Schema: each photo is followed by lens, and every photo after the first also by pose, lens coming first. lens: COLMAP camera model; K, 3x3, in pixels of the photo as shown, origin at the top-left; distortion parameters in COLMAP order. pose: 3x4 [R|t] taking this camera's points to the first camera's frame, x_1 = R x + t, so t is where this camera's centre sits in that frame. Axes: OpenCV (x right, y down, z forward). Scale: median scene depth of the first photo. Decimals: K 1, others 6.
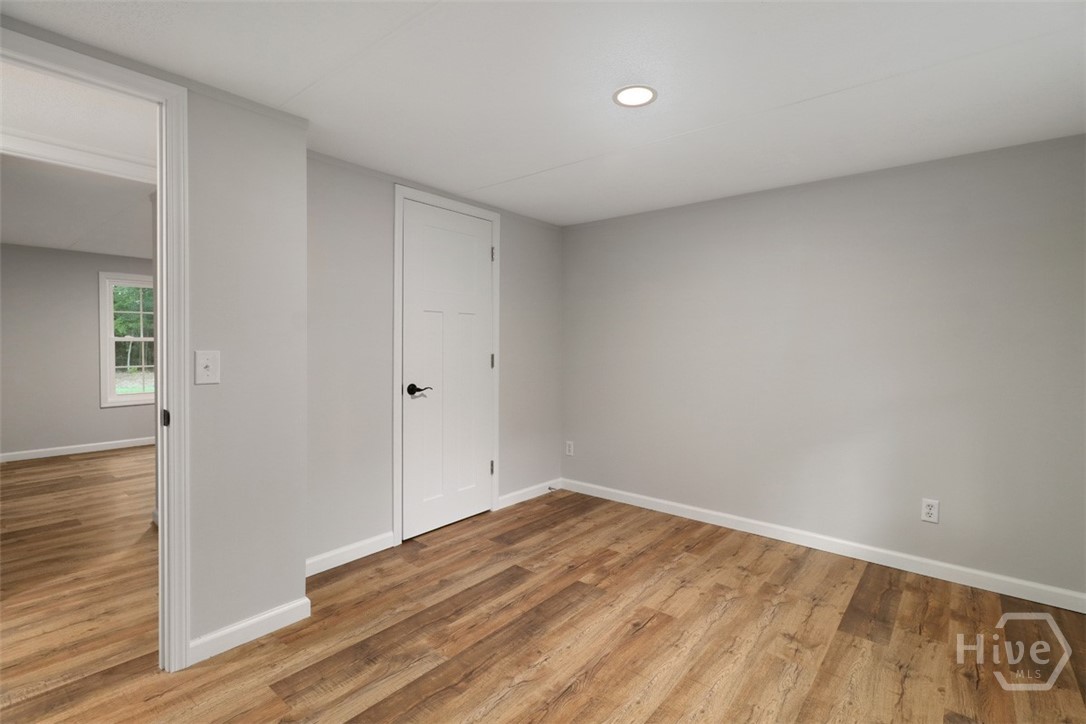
lens RADIAL K [[510.4, 0, 545.9], [0, 510.4, 339.5], [0, 0, 1]] dist [0.014829, -0.000310]
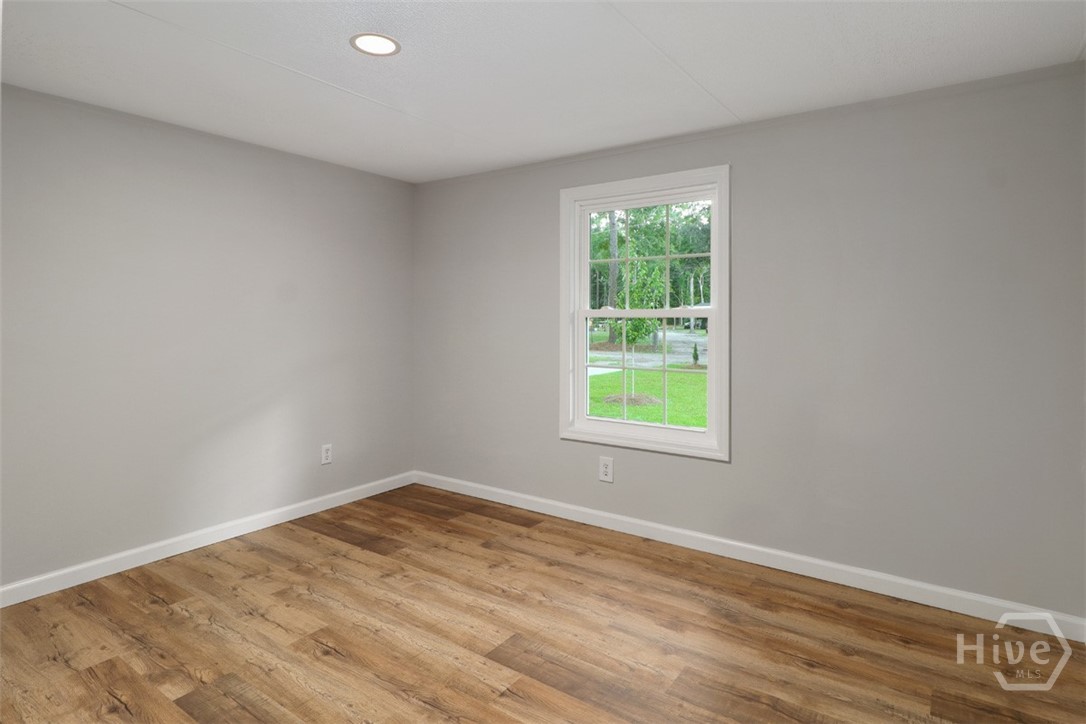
lens RADIAL K [[591.0, 0, 562.1], [0, 591.0, 341.7], [0, 0, 1]] dist [-0.005744, 0.002696]
pose [[-0.096711, -0.051039, 0.994003, -0.708872], [-0.008391, 0.998691, 0.050463, -0.006804], [-0.995277, -0.003460, -0.097012, 0.629069]]
